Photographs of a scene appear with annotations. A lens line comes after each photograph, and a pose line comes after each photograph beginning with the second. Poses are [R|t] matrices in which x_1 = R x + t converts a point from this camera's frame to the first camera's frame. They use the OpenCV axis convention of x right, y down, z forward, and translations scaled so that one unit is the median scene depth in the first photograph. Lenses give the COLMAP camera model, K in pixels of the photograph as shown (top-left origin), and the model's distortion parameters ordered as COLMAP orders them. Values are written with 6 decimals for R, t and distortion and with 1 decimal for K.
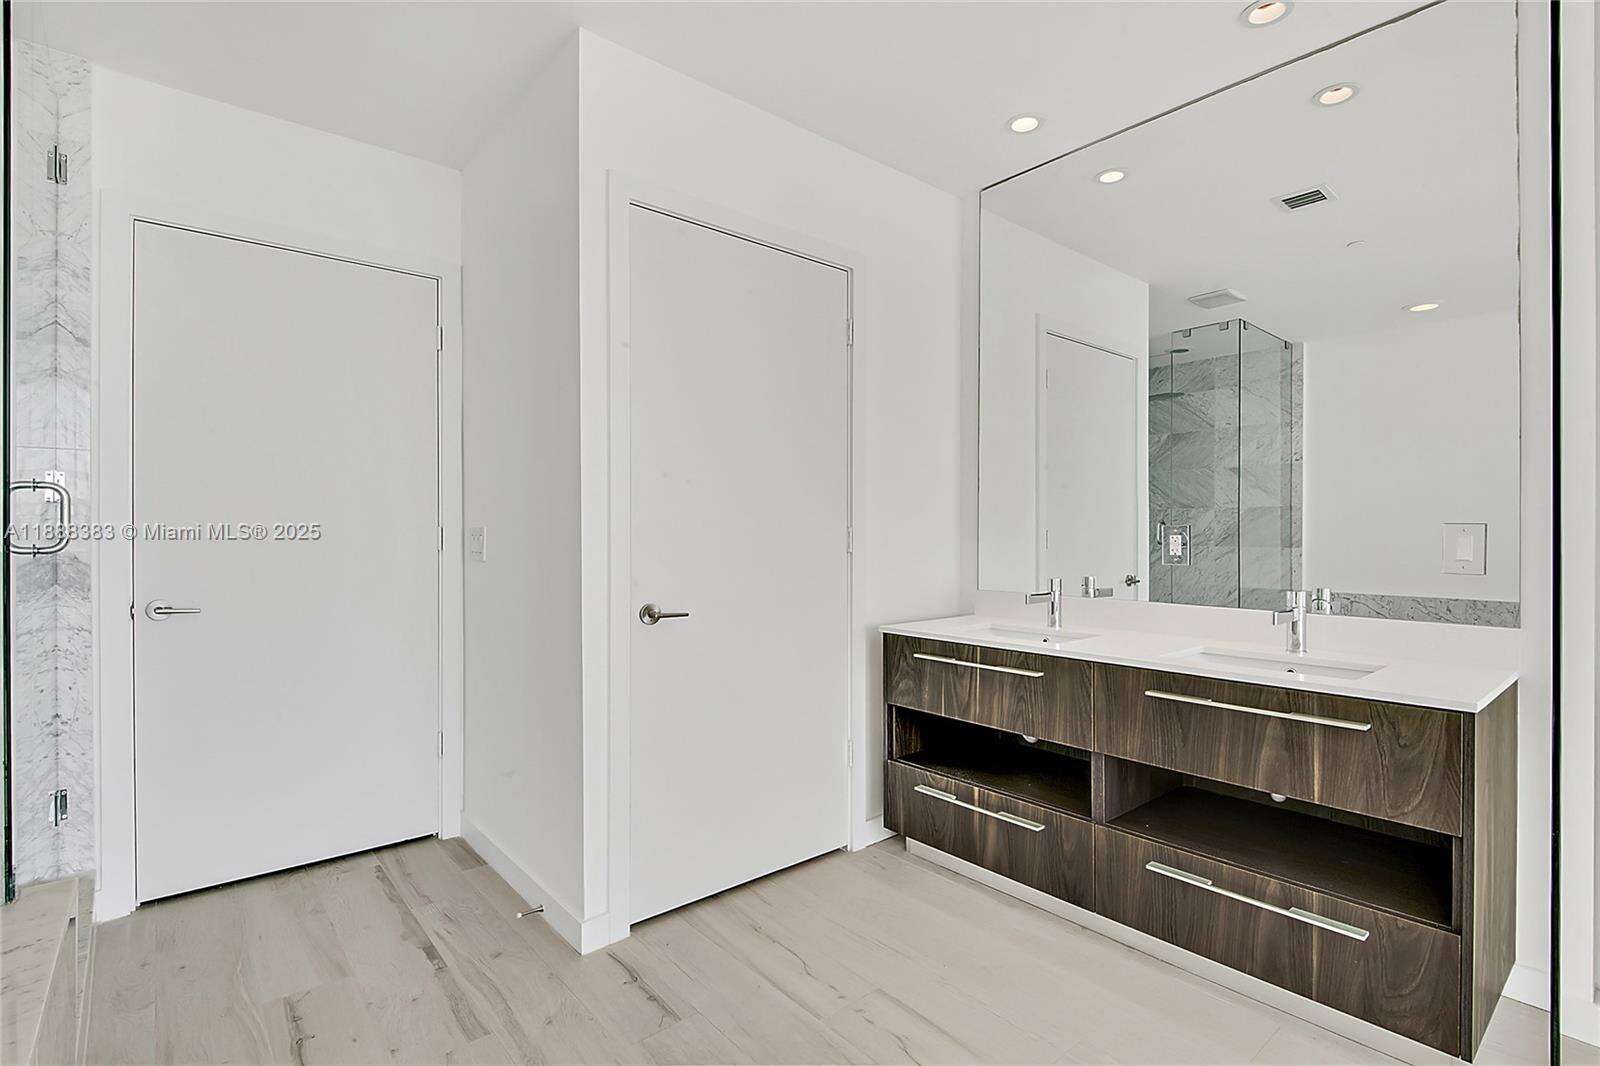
lens RADIAL K [[744.3, 0, 823.0], [0, 744.3, 535.5], [0, 0, 1]] dist [0.000209, -0.000112]
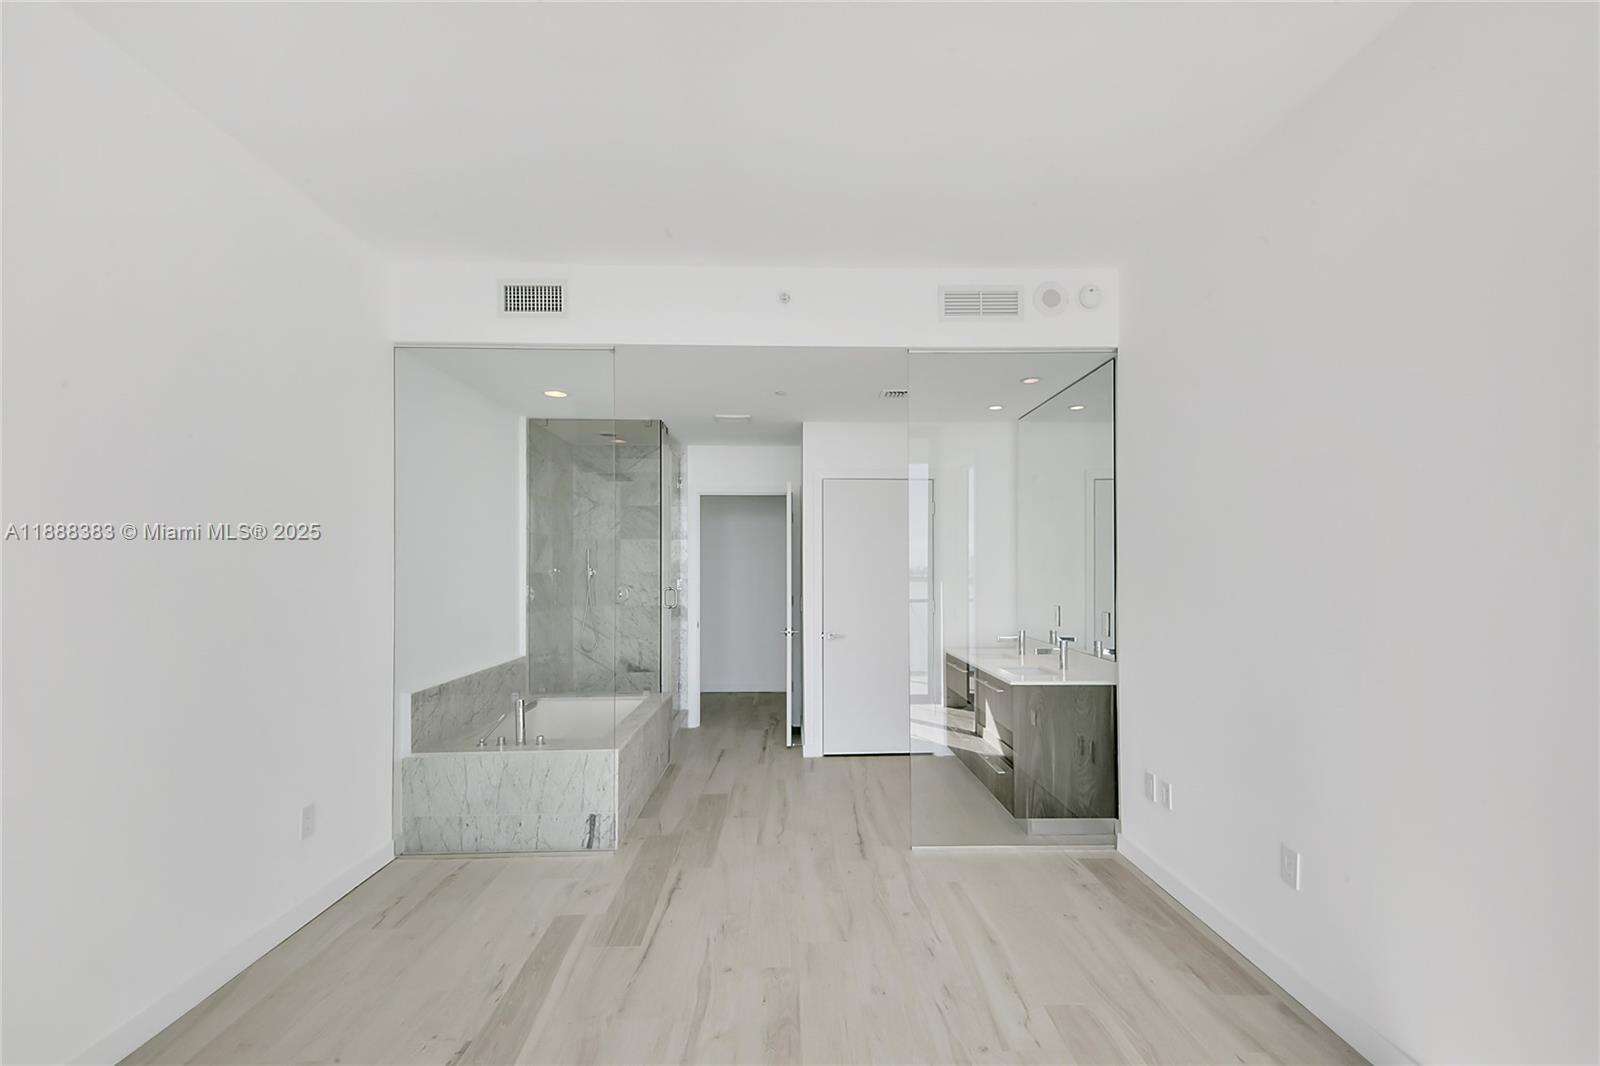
lens RADIAL K [[734.0, 0, 806.3], [0, 734.0, 557.5], [0, 0, 1]] dist [0.027340, -0.000472]
pose [[0.767185, -0.014235, -0.641268, 1.339081], [0.000514, 0.999767, -0.021577, -0.110272], [0.641426, 0.016224, 0.767013, -1.013604]]
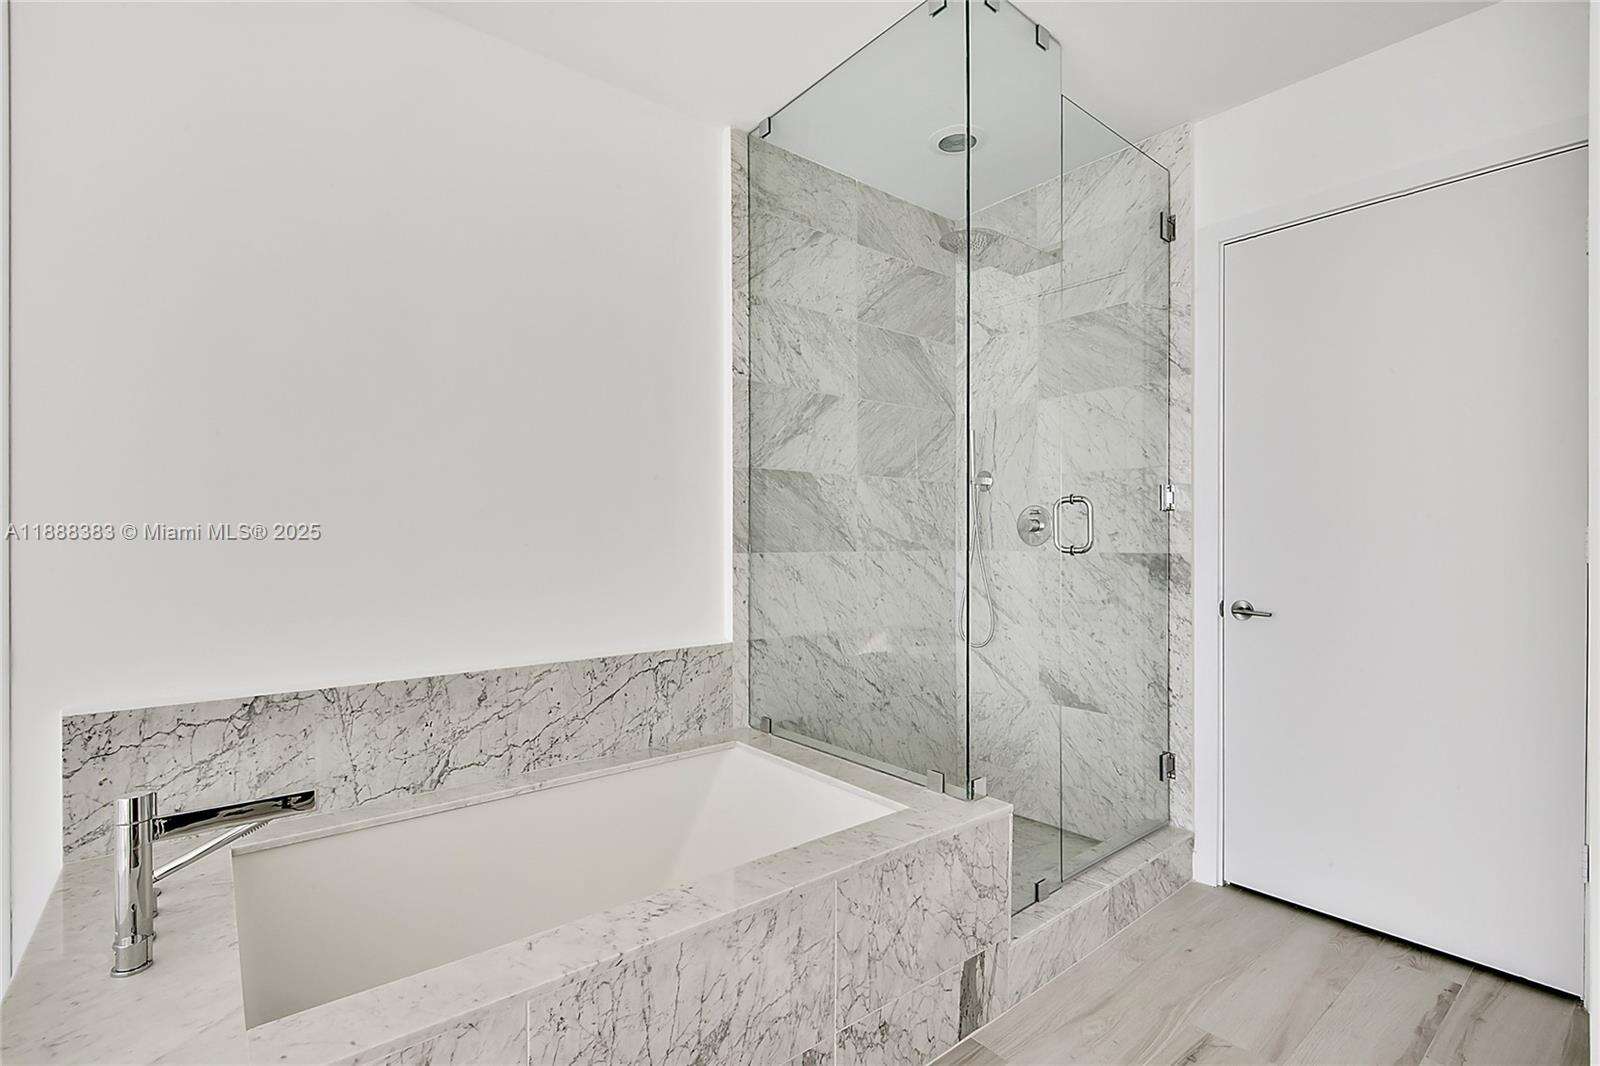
lens RADIAL K [[772.0, 0, 803.5], [0, 772.0, 542.1], [0, 0, 1]] dist [-0.000787, -0.001106]
pose [[-0.016868, 0.006256, -0.999838, 0.211715], [-0.002016, 0.999978, 0.006290, -0.000928], [0.999856, 0.002122, -0.016856, 0.430222]]
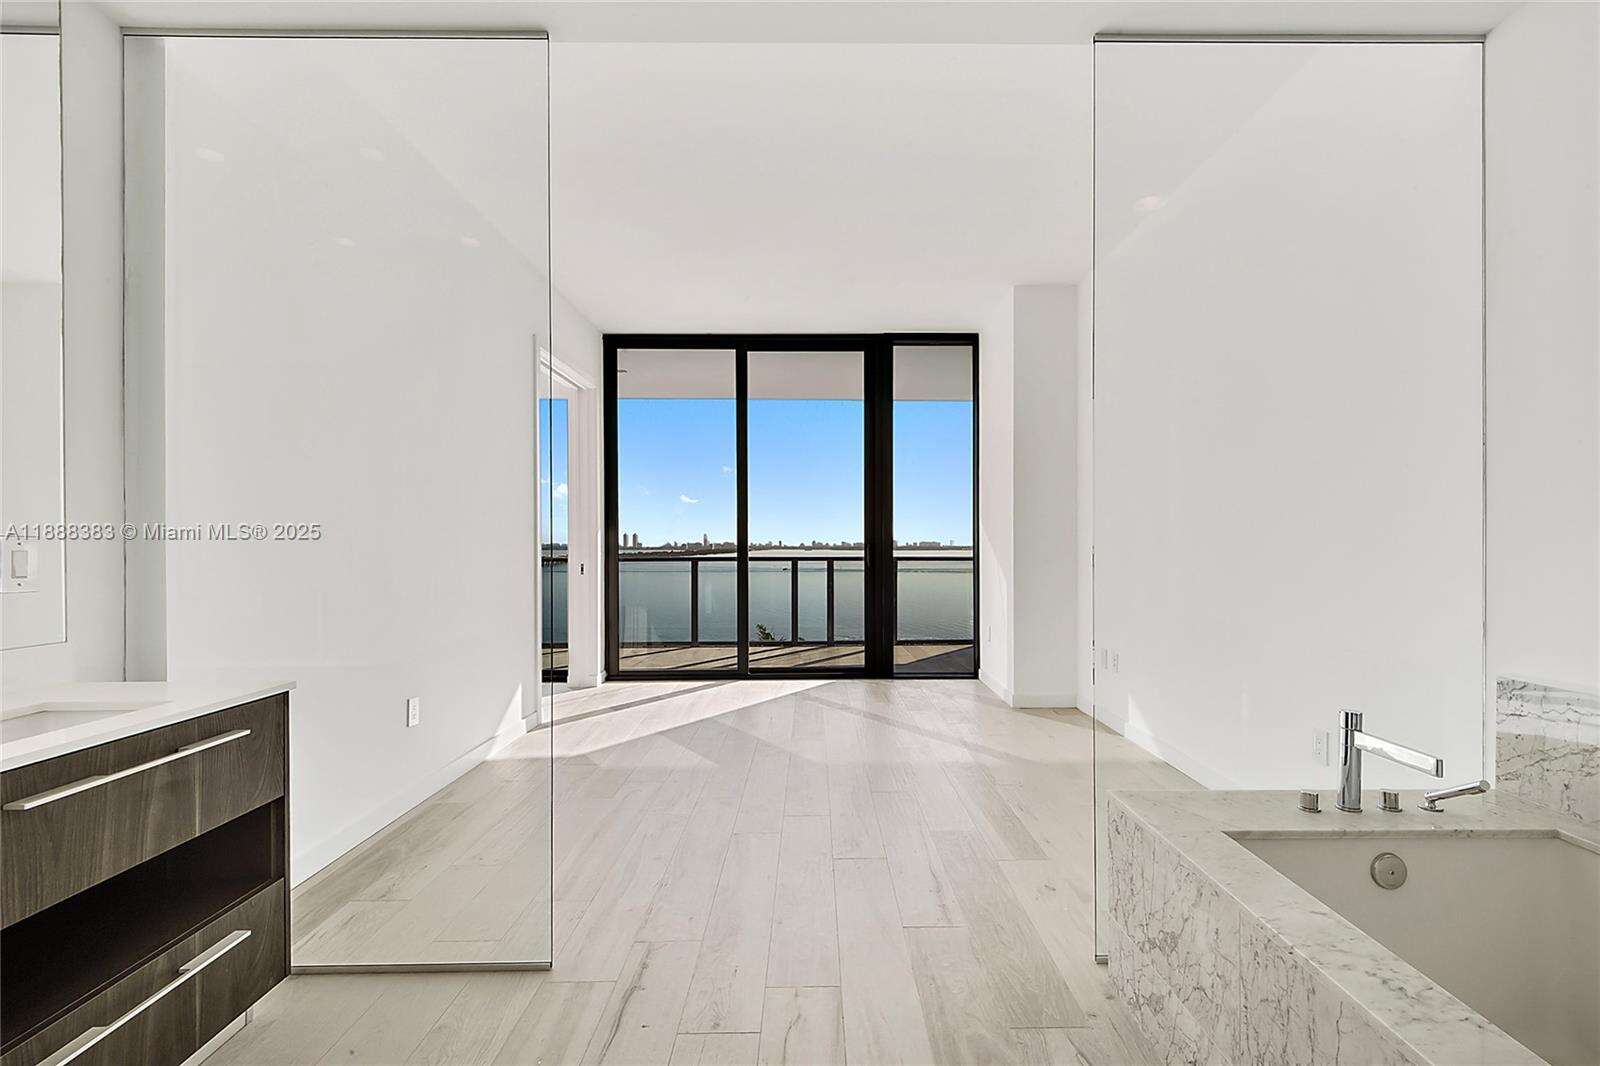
lens RADIAL K [[750.2, 0, 845.0], [0, 750.2, 537.8], [0, 0, 1]] dist [0.040657, -0.019019]
pose [[-0.775735, 0.008183, 0.631005, -0.433371], [0.006190, 0.999966, -0.005358, -0.002297], [-0.631028, -0.000250, -0.775760, 0.931935]]
